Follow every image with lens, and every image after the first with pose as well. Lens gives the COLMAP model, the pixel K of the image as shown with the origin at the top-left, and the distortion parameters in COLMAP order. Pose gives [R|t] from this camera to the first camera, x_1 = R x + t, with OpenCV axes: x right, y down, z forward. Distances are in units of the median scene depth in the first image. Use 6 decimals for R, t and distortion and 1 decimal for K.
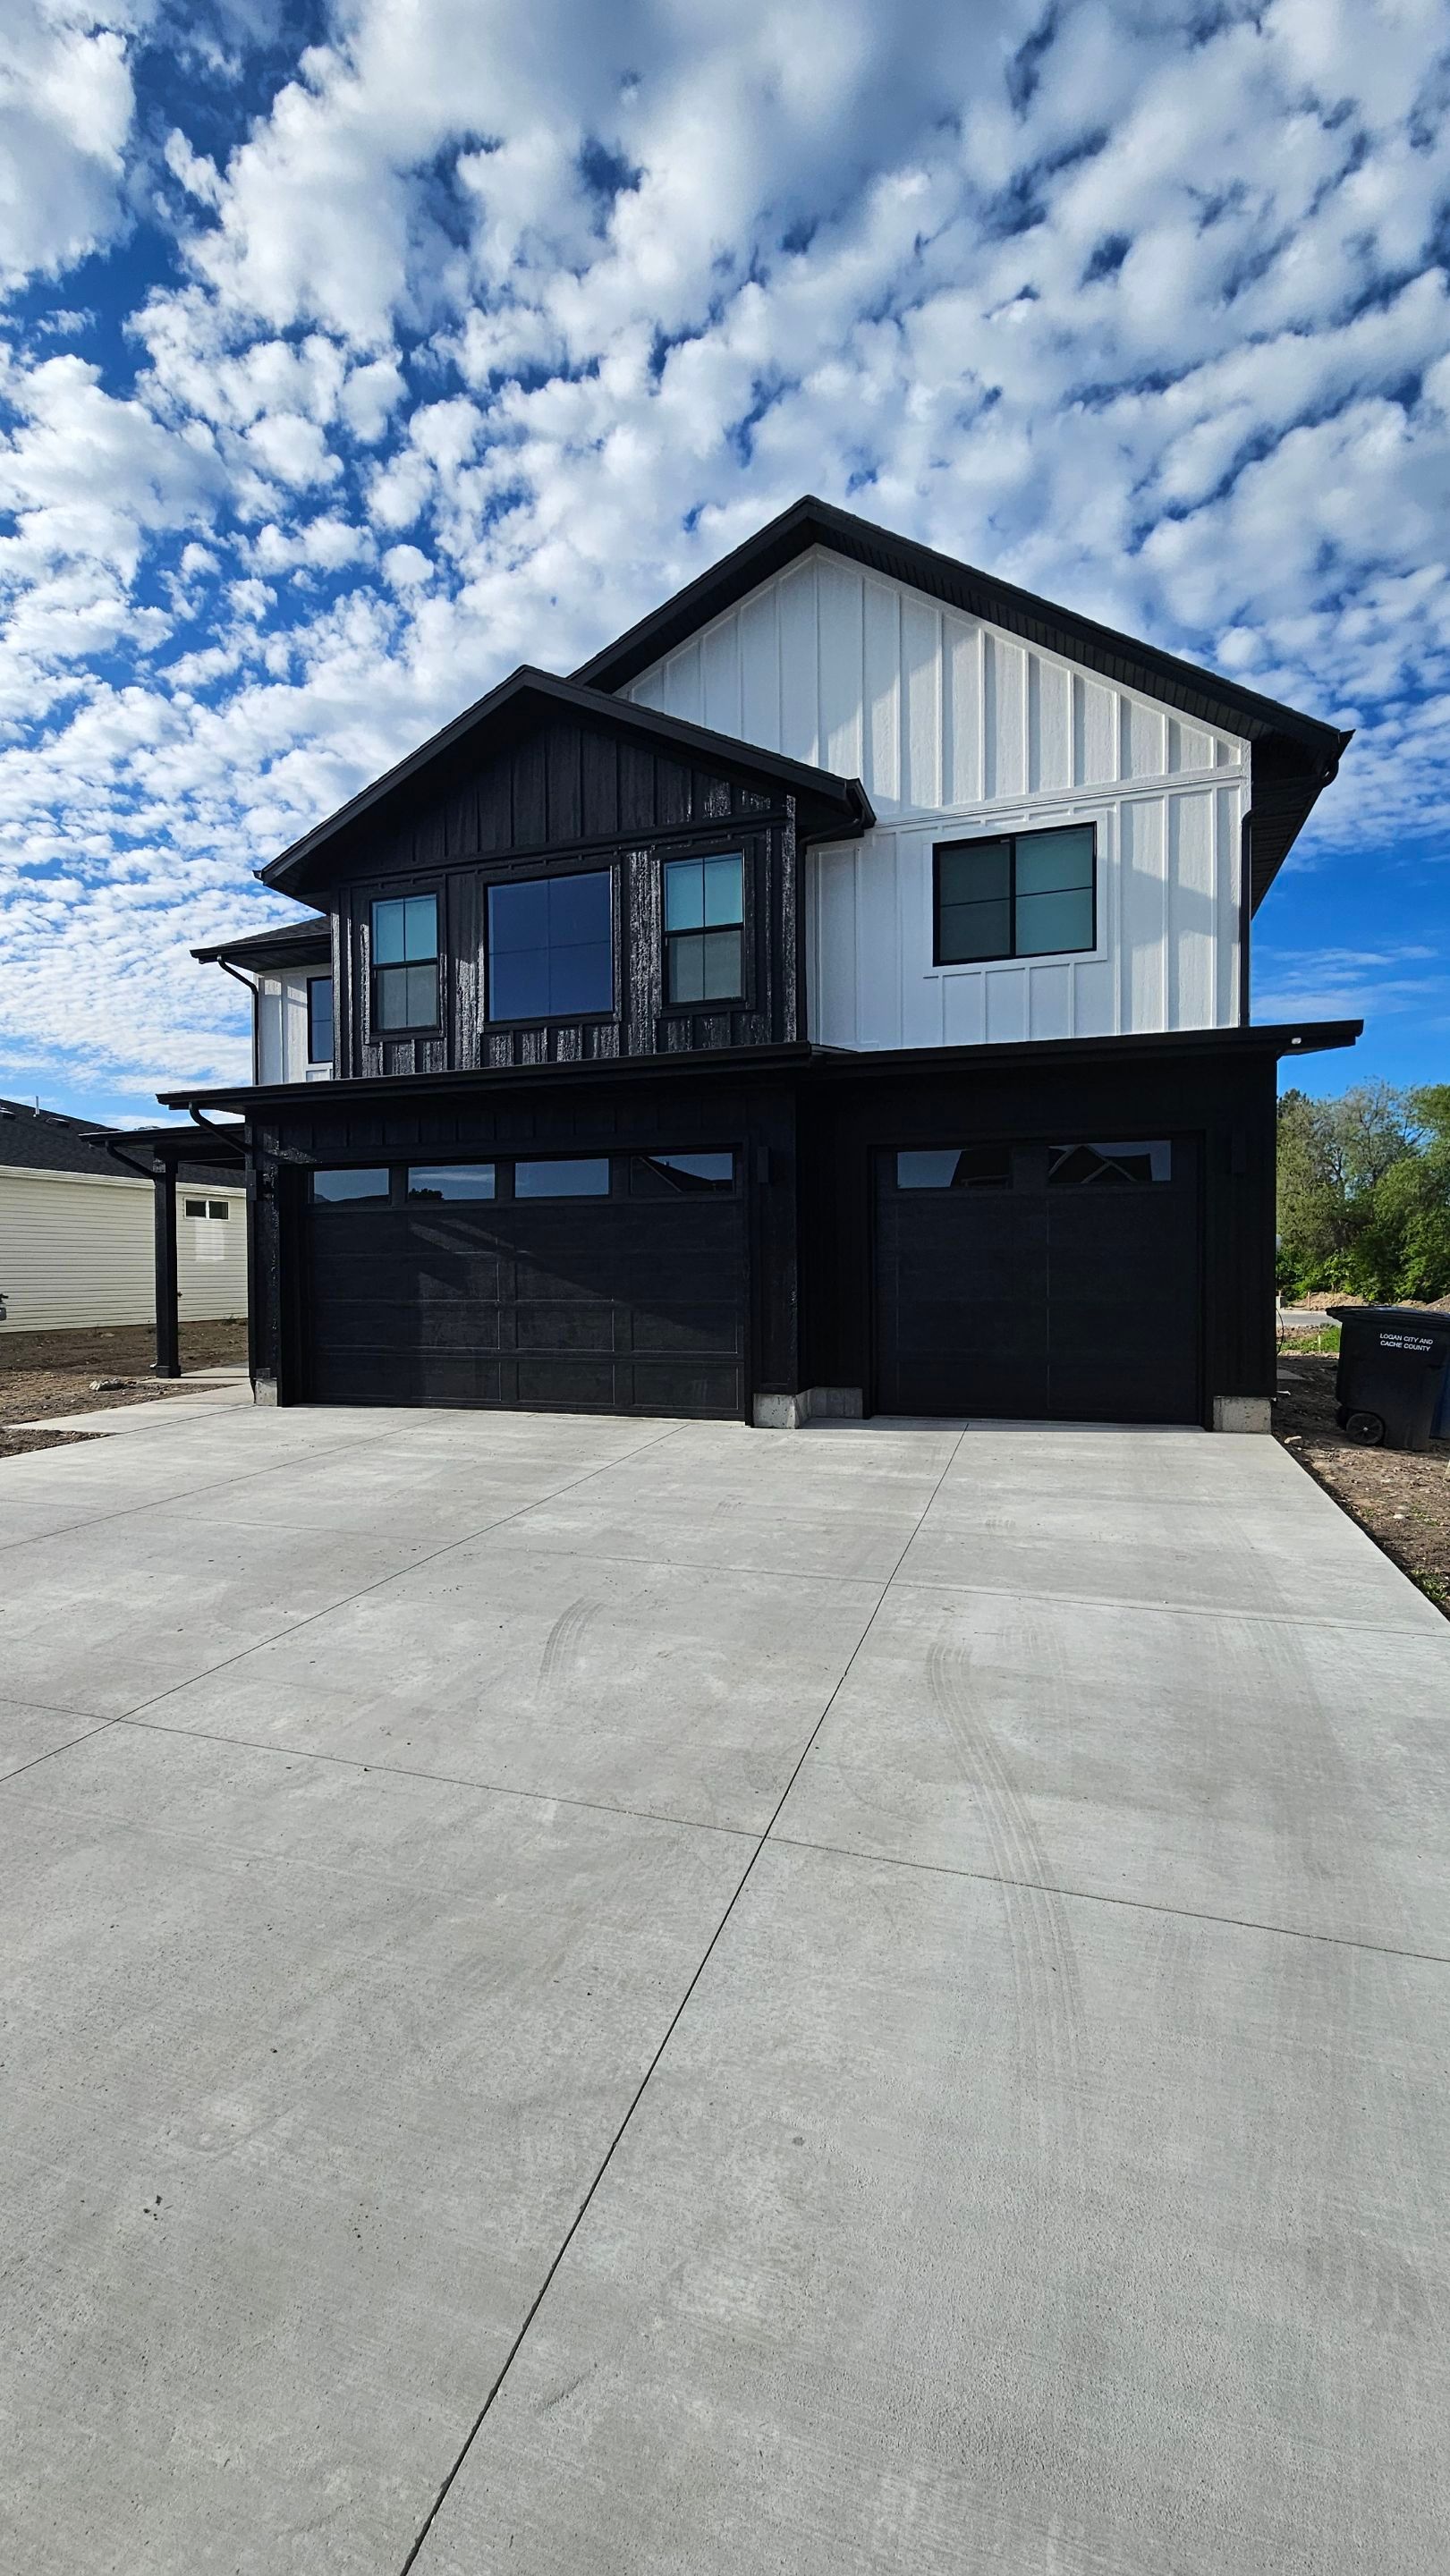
lens RADIAL K [[1048.4, 0, 721.5], [0, 1048.4, 1284.4], [0, 0, 1]] dist [0.002381, -0.001118]
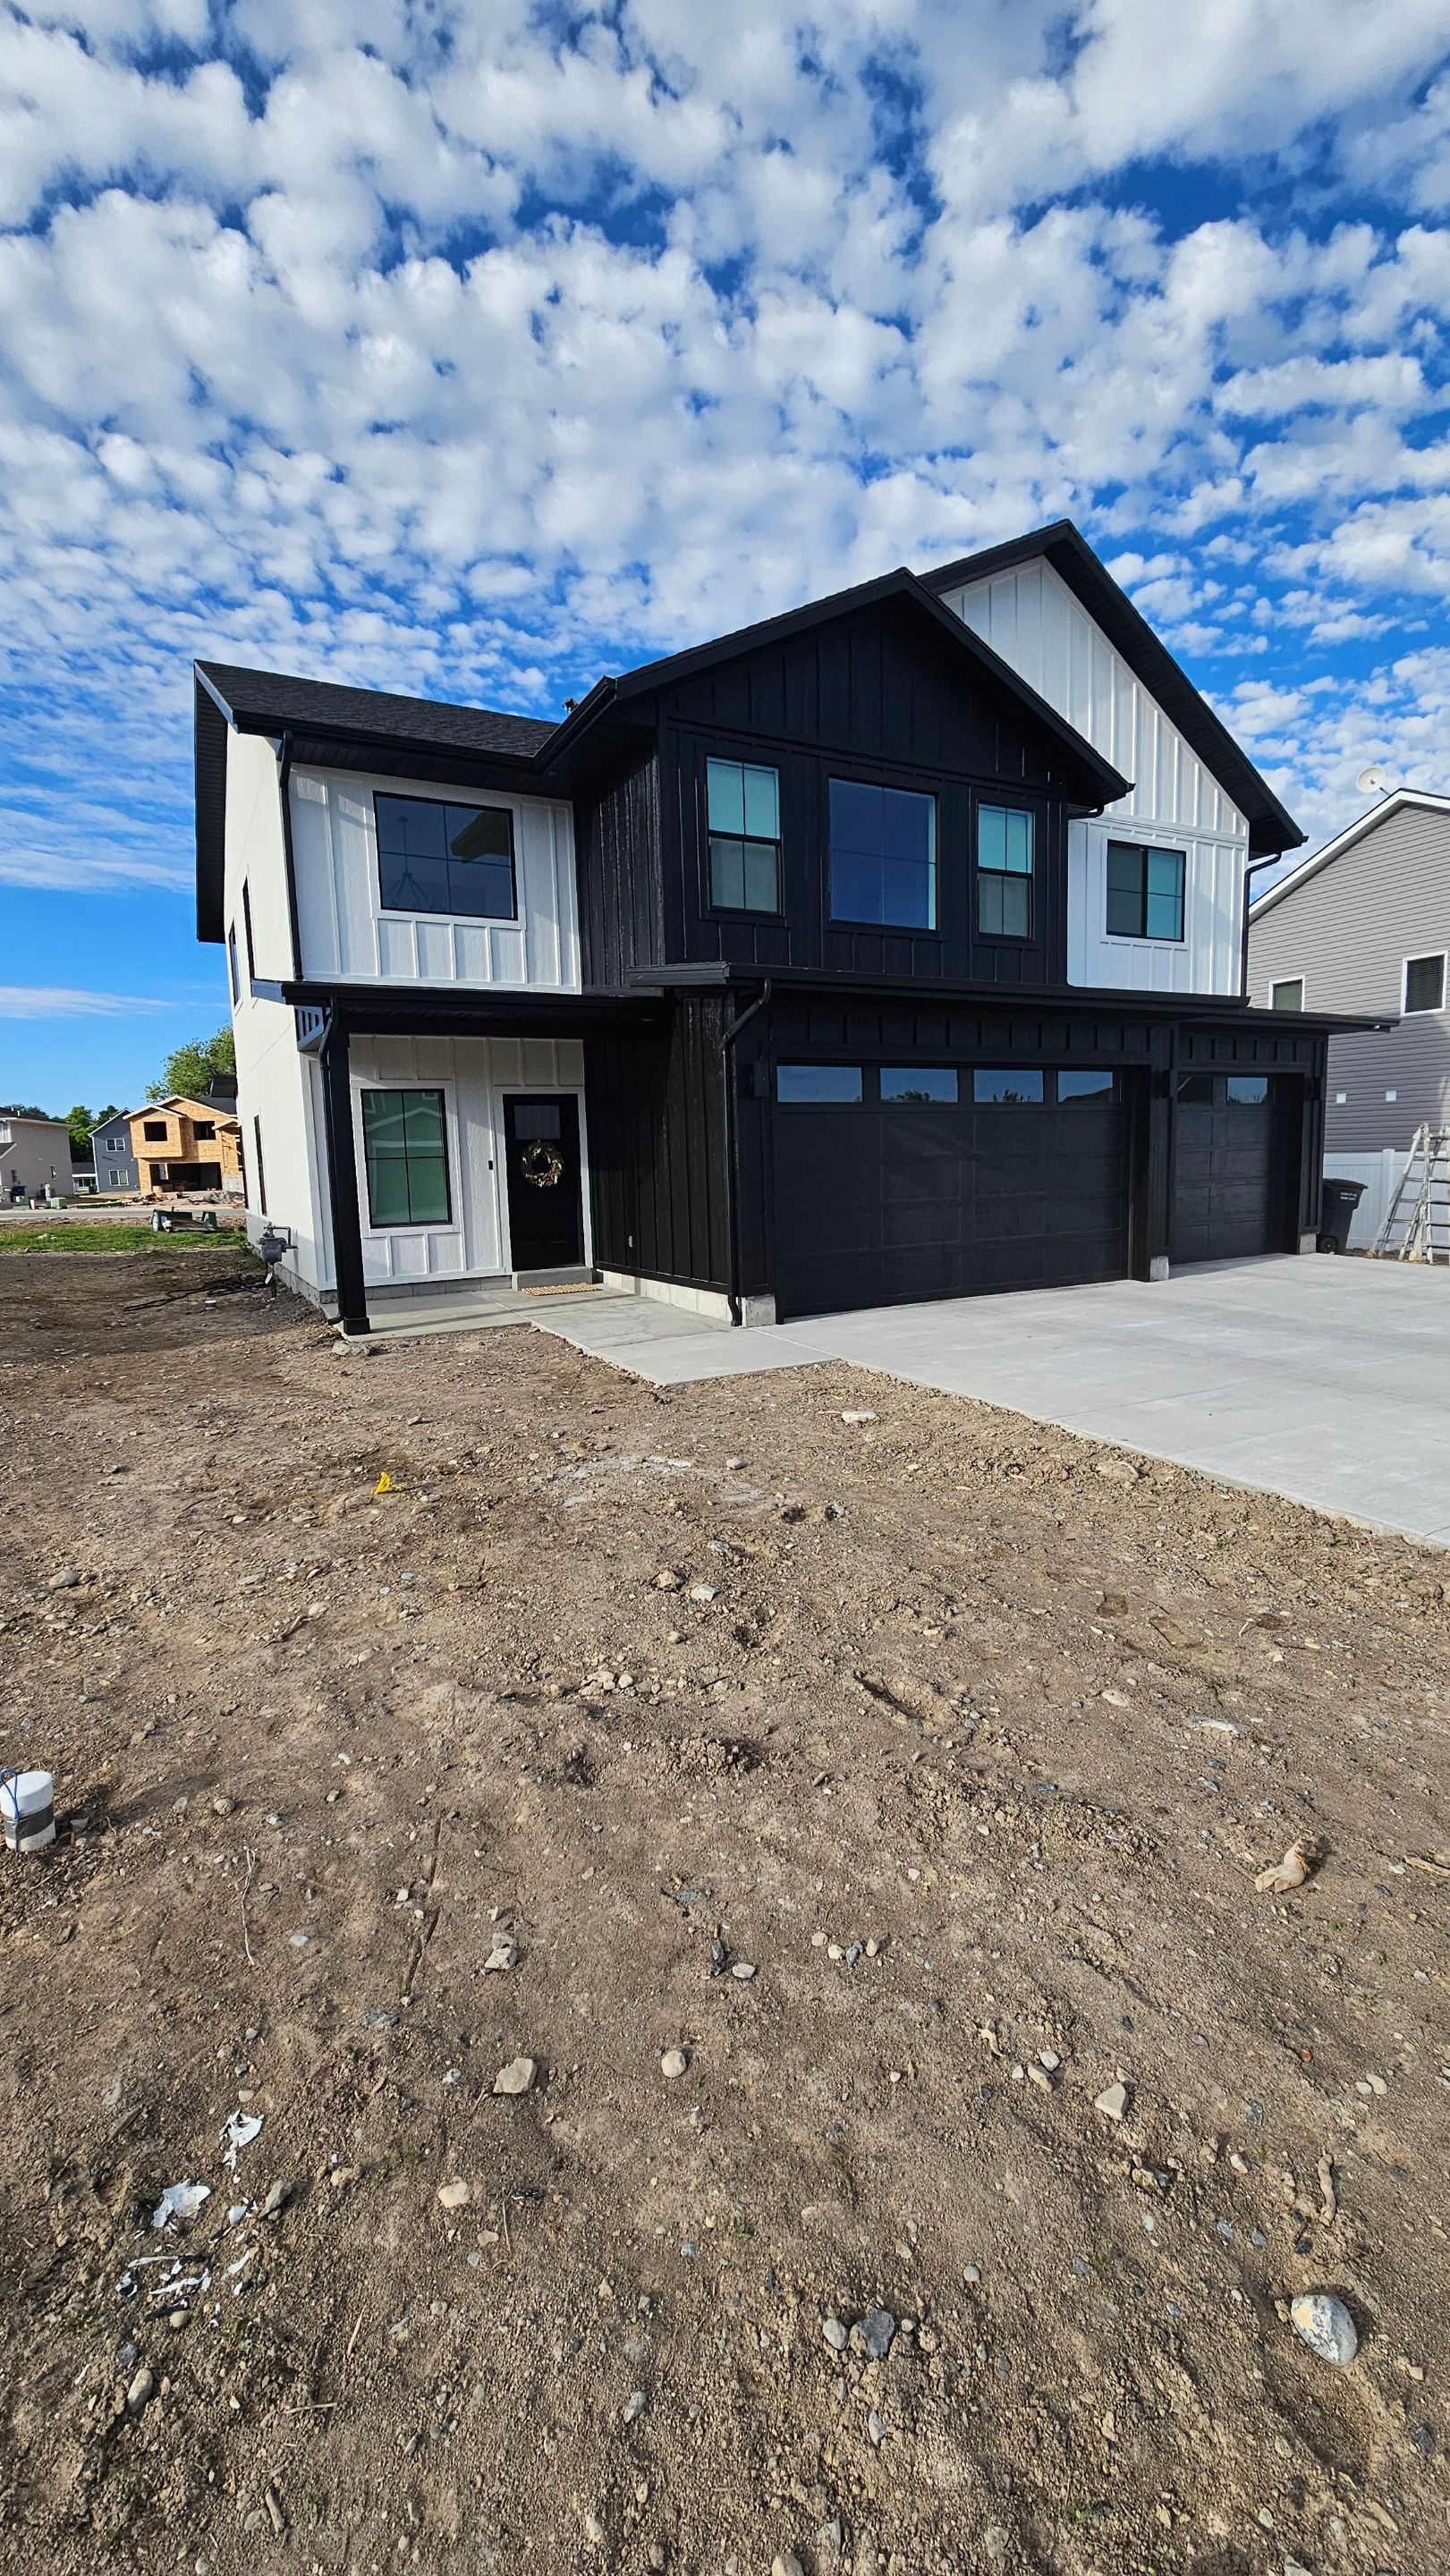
lens RADIAL K [[1048.4, 0, 724.4], [0, 1048.4, 1287.1], [0, 0, 1]] dist [0.002381, -0.001118]
pose [[0.695794, -0.097827, 0.711548, -1.151088], [0.031831, 0.993907, 0.105522, -0.013922], [-0.717536, -0.050772, 0.694669, 0.405422]]
